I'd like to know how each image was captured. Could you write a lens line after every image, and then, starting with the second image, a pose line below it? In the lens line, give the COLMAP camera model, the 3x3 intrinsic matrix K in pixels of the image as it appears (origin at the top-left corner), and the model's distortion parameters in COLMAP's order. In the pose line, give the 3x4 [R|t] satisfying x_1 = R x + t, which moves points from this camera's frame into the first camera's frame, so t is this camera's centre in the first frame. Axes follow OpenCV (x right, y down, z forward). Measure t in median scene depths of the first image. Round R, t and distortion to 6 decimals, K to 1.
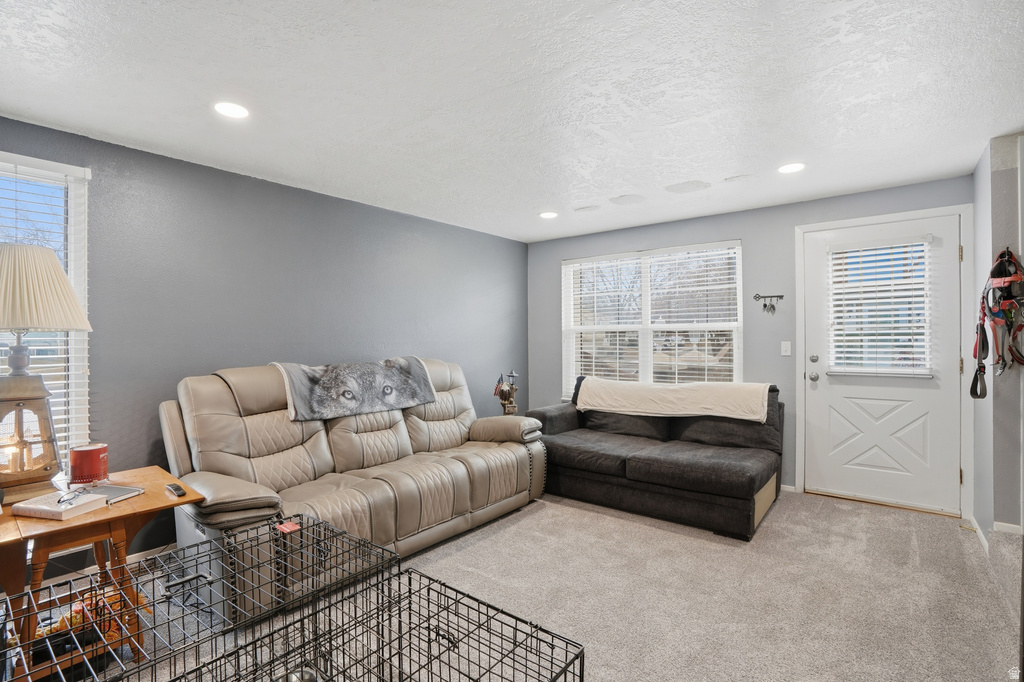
lens RADIAL K [[501.3, 0, 512.5], [0, 501.3, 332.8], [0, 0, 1]] dist [-0.070859, 0.029142]
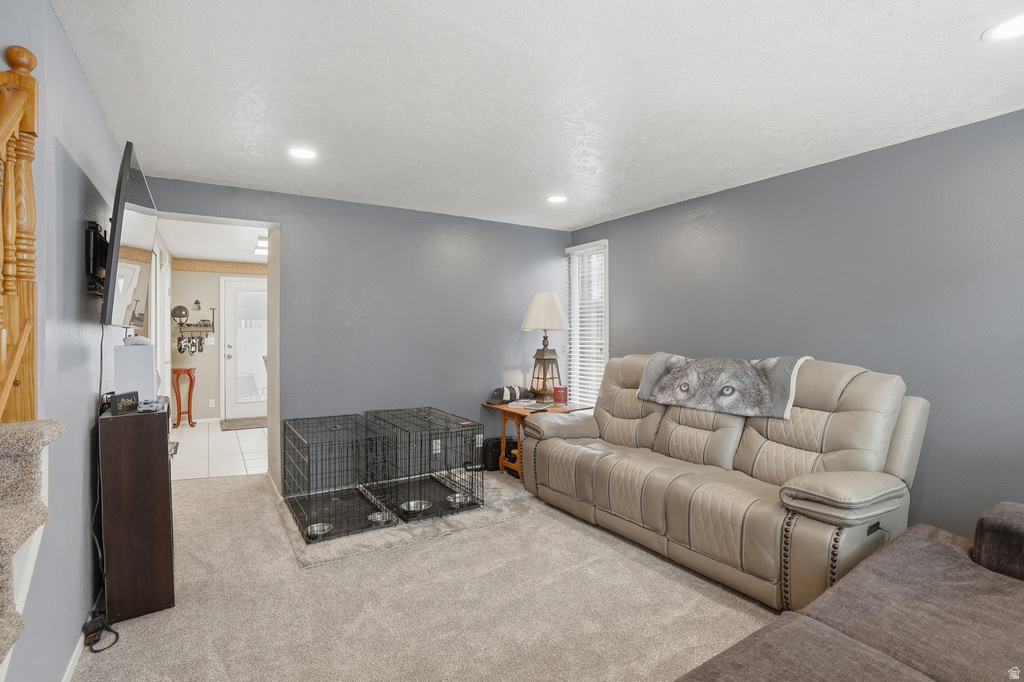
lens RADIAL K [[478.7, 0, 506.4], [0, 478.7, 336.4], [0, 0, 1]] dist [-0.066133, 0.024437]
pose [[-0.328711, 0.011480, -0.944361, 0.742506], [0.012055, 0.999896, 0.007958, 0.005127], [0.944354, -0.008769, -0.328815, 0.978715]]
